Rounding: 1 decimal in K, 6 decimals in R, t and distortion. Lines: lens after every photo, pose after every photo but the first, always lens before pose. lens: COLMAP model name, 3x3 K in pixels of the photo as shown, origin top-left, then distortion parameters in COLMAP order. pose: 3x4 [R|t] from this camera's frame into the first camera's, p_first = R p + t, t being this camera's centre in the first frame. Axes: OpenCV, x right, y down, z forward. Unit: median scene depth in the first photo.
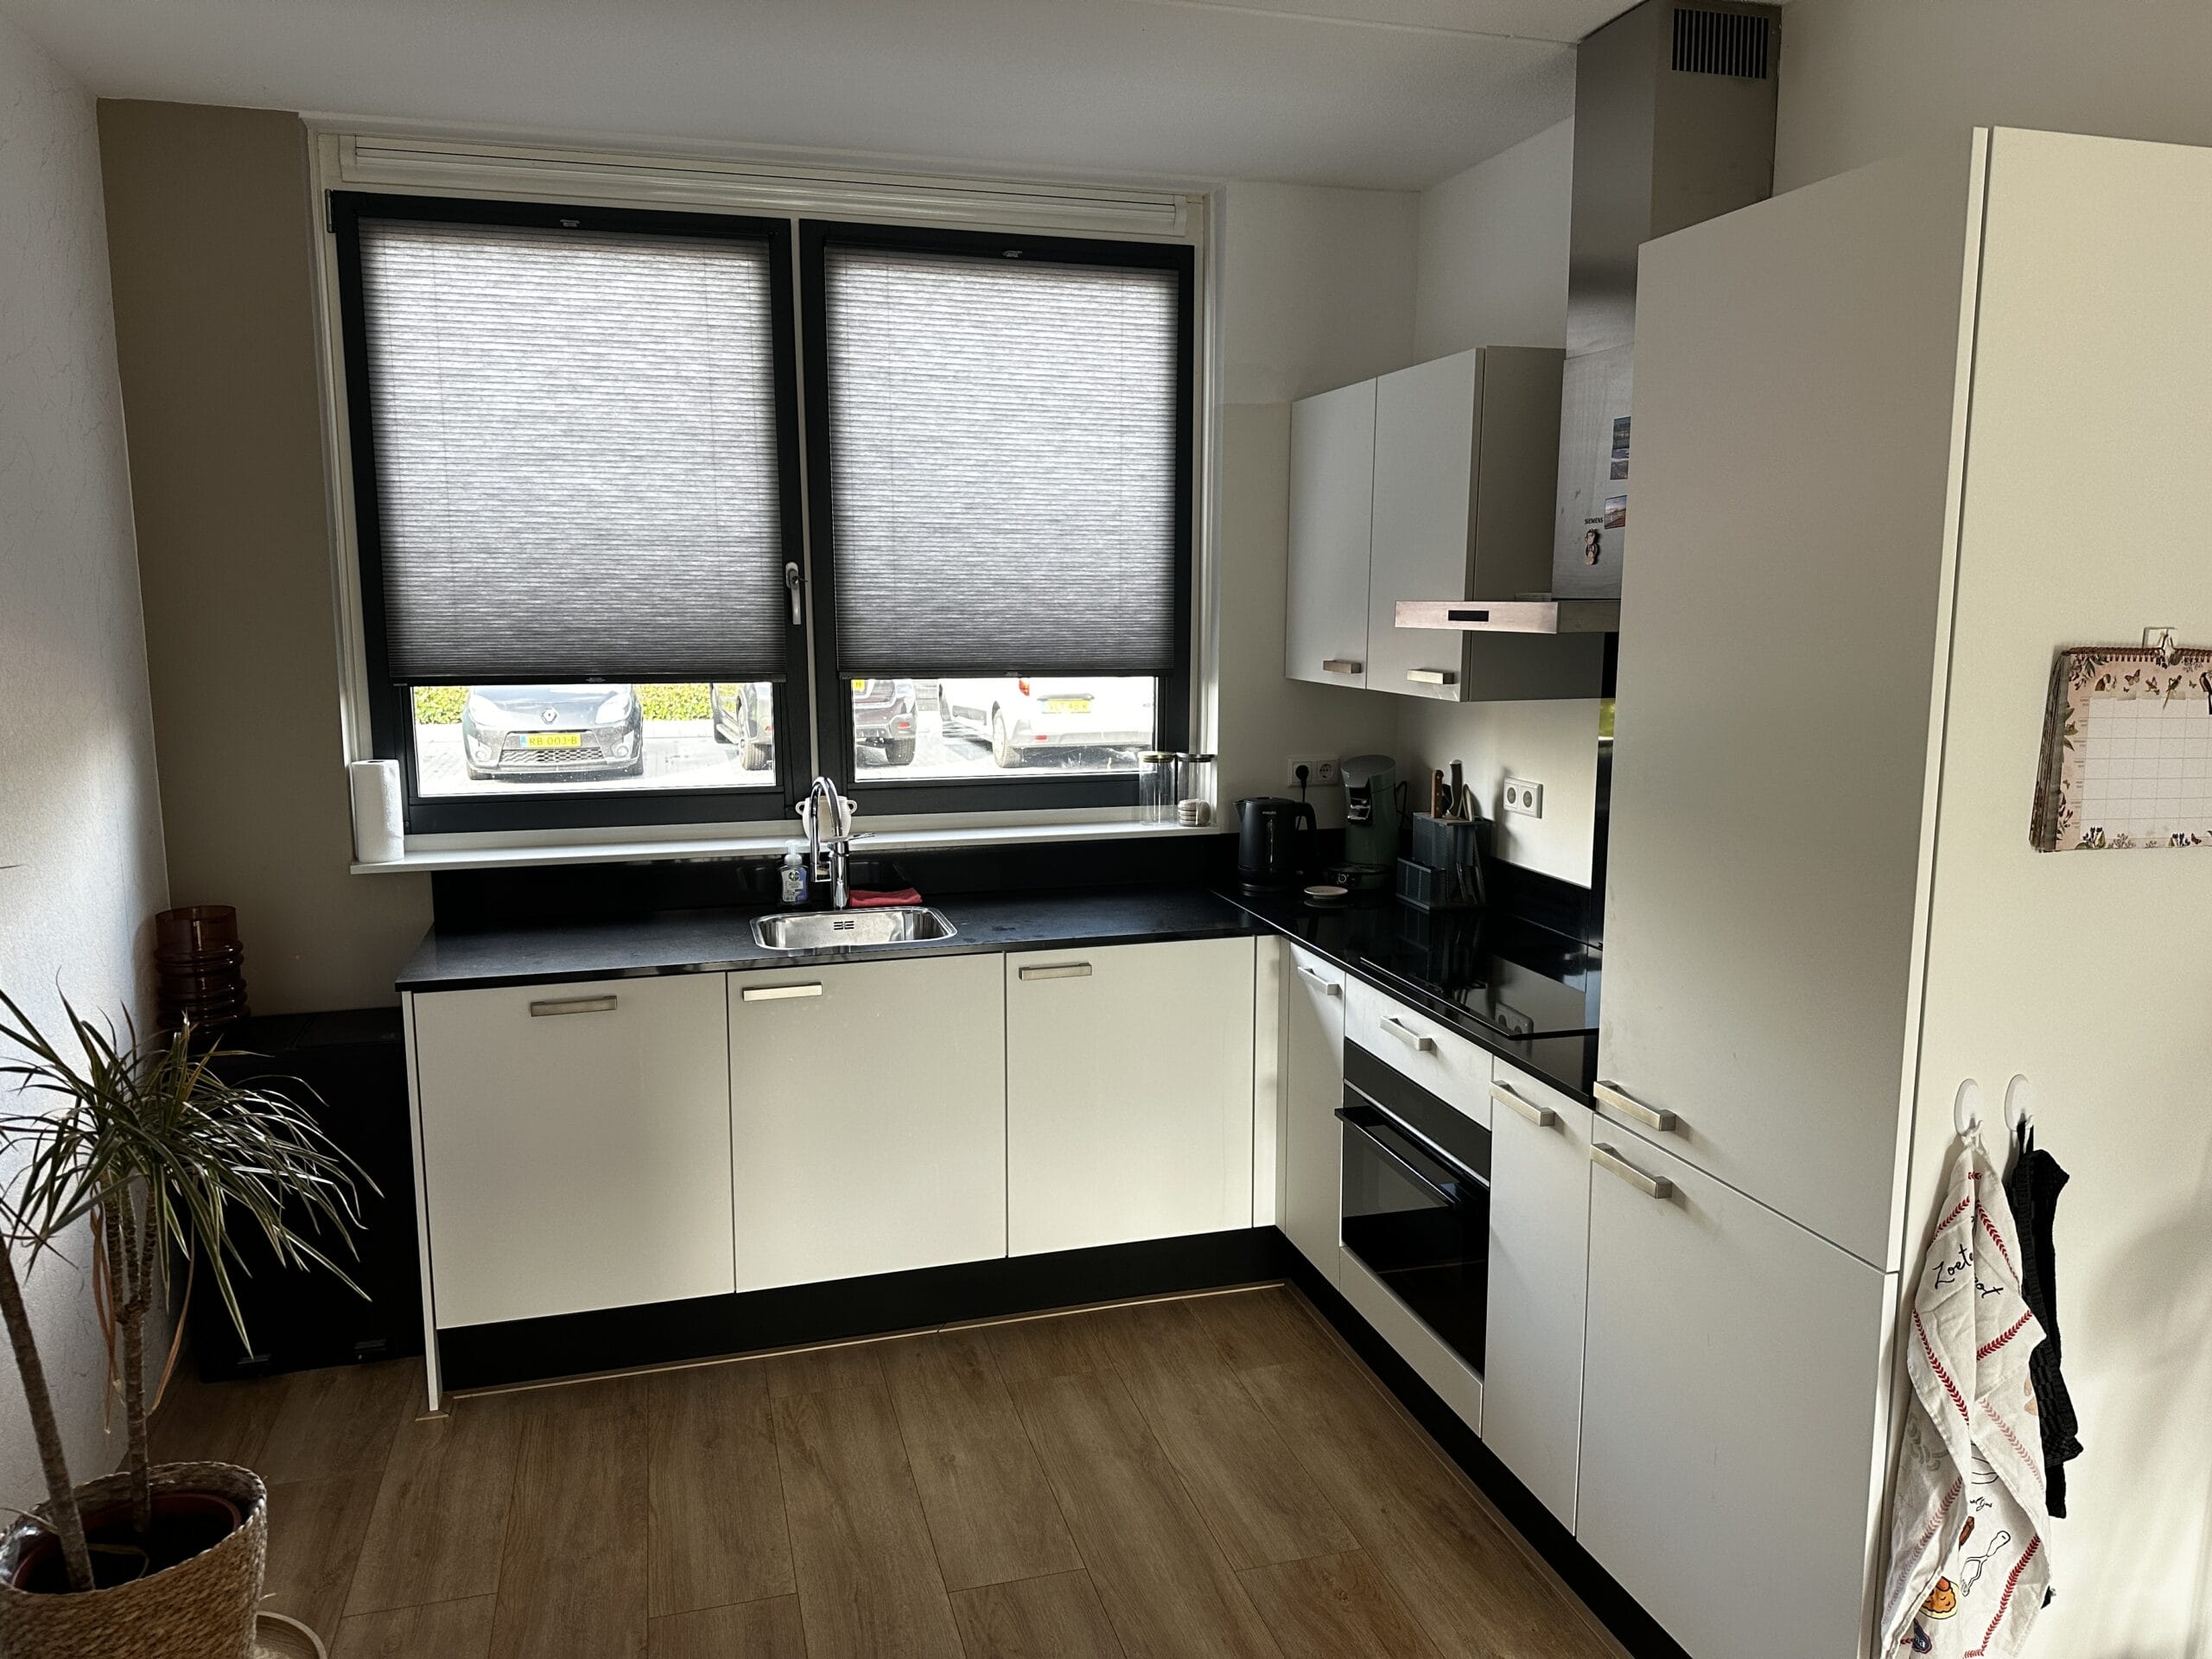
lens RADIAL K [[1615.8, 0, 1125.0], [0, 1615.8, 824.8], [0, 0, 1]] dist [0.085515, -0.086999]
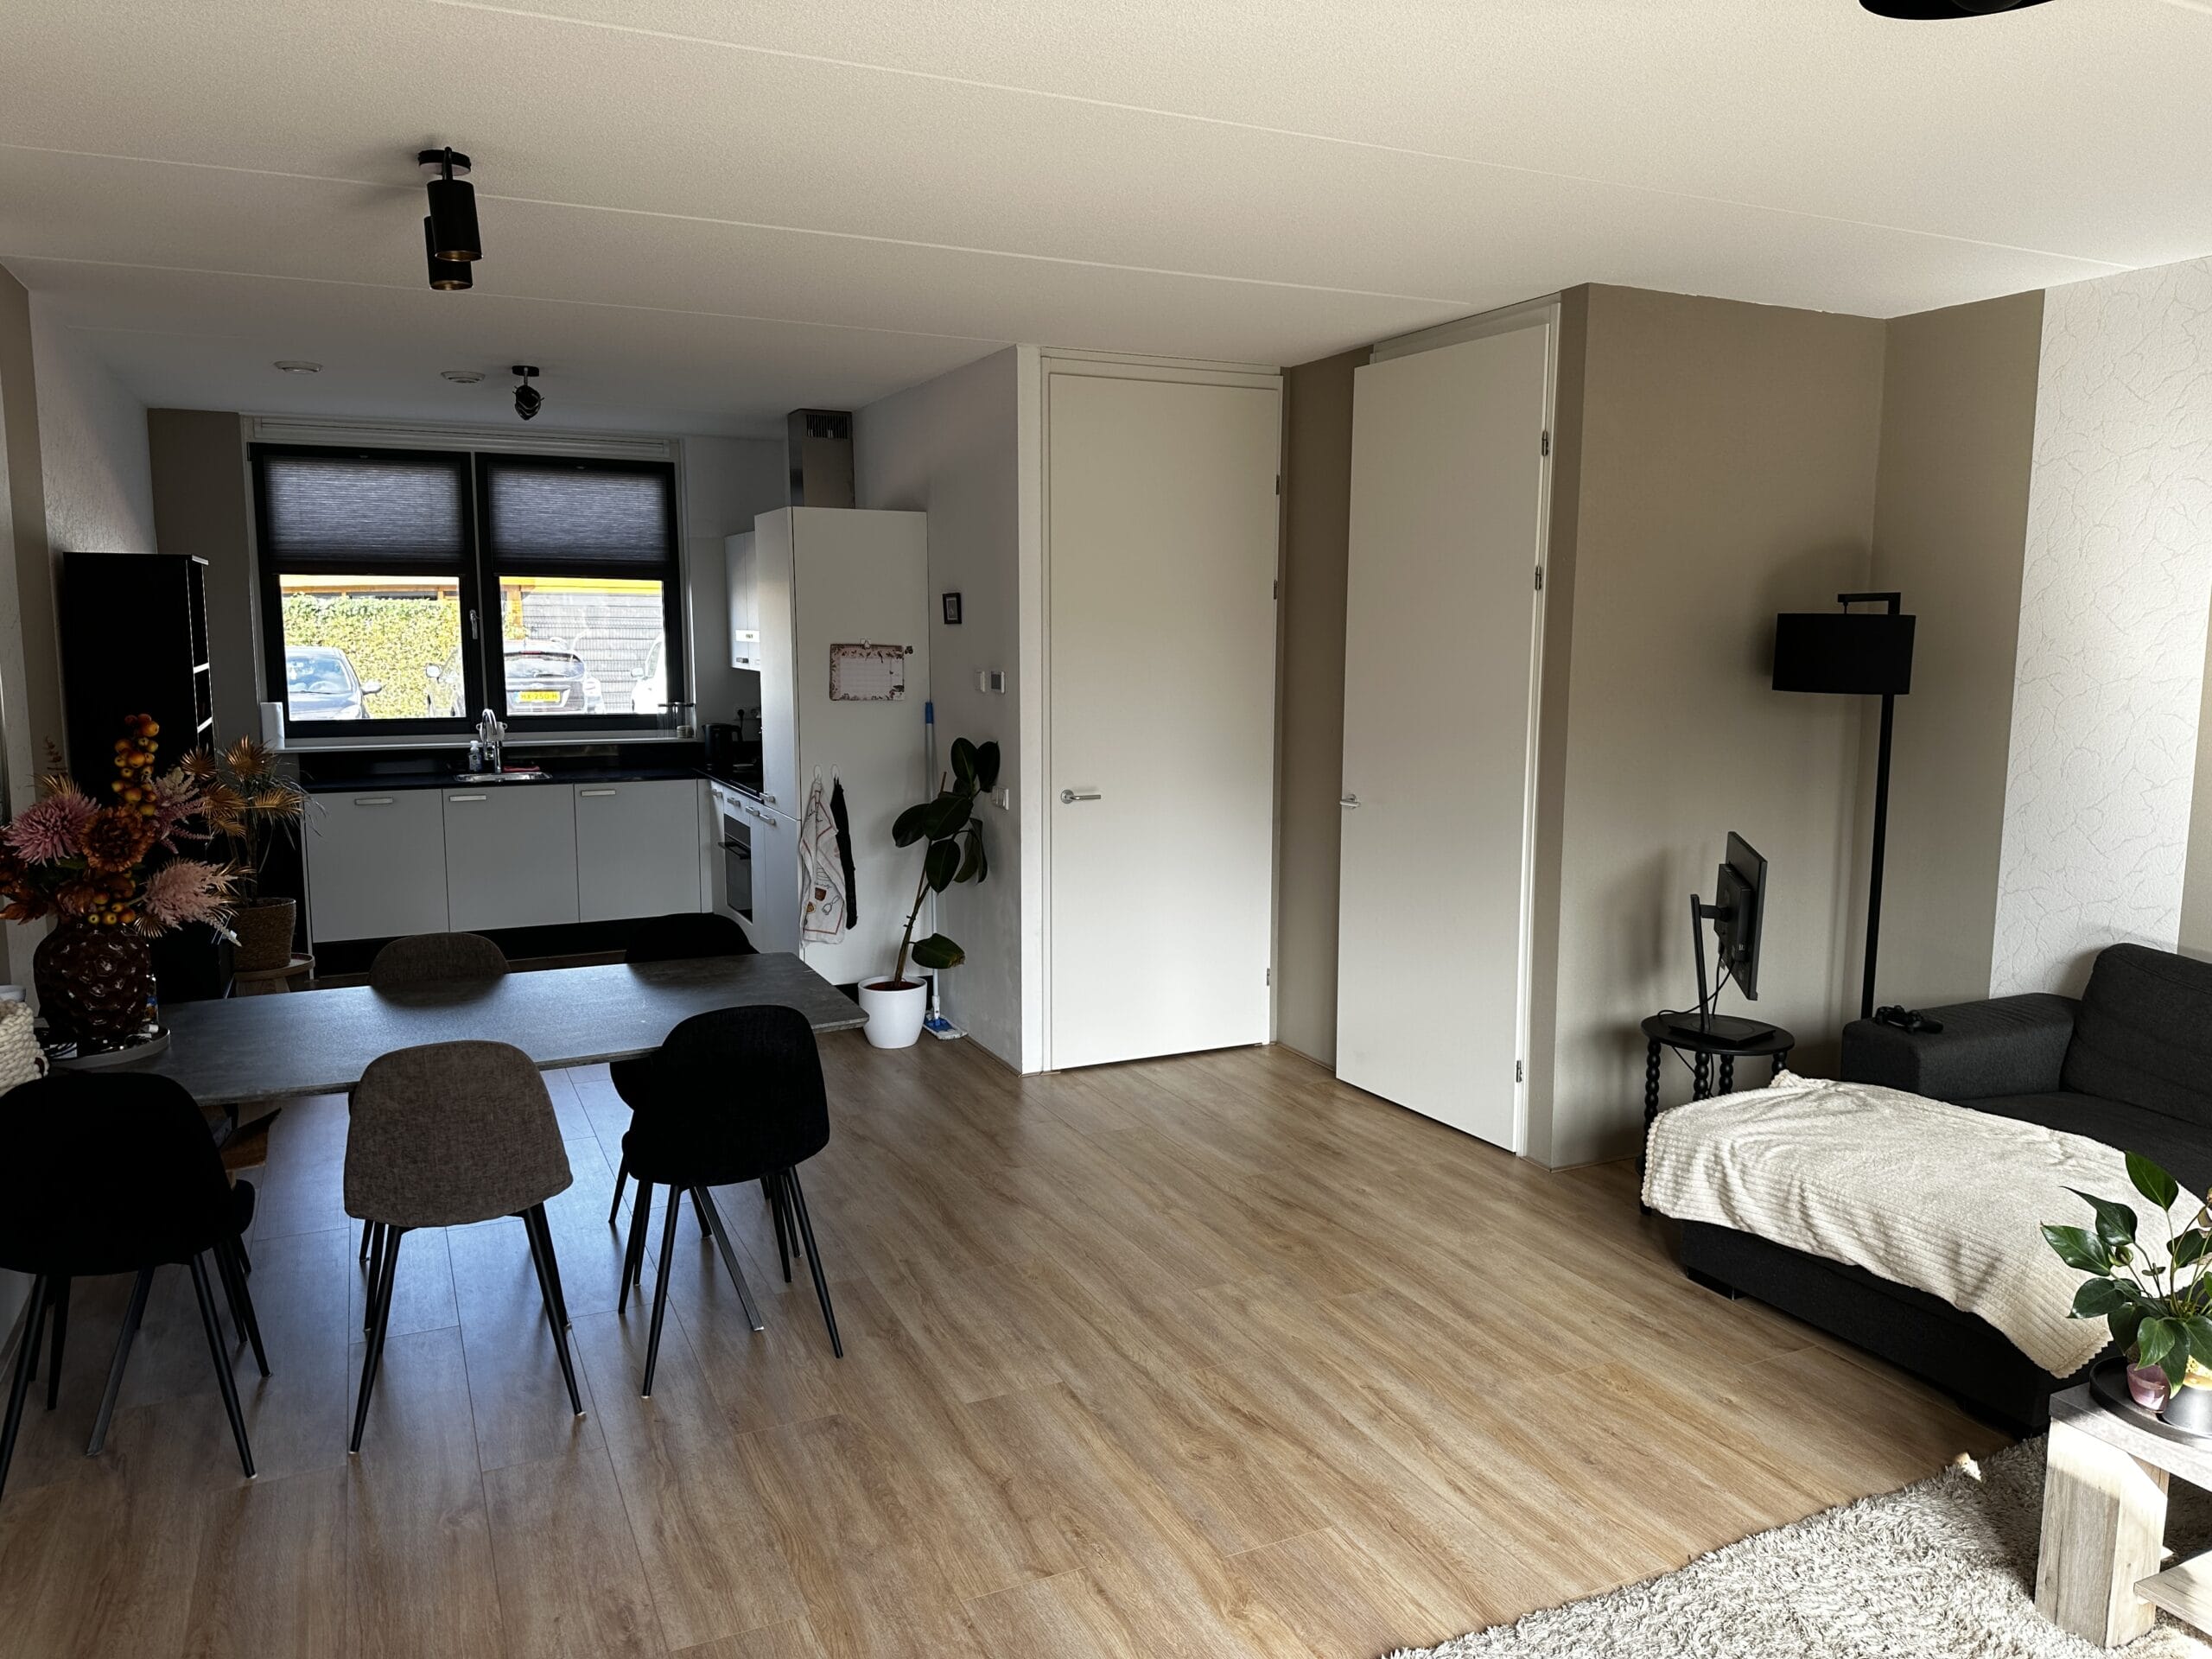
lens RADIAL K [[1615.8, 0, 1084.0], [0, 1615.8, 783.6], [0, 0, 1]] dist [0.085515, -0.086999]
pose [[0.989982, -0.015763, 0.140312, 0.296232], [0.021146, 0.999093, -0.036960, 0.167997], [-0.139602, 0.039556, 0.989417, -1.274130]]
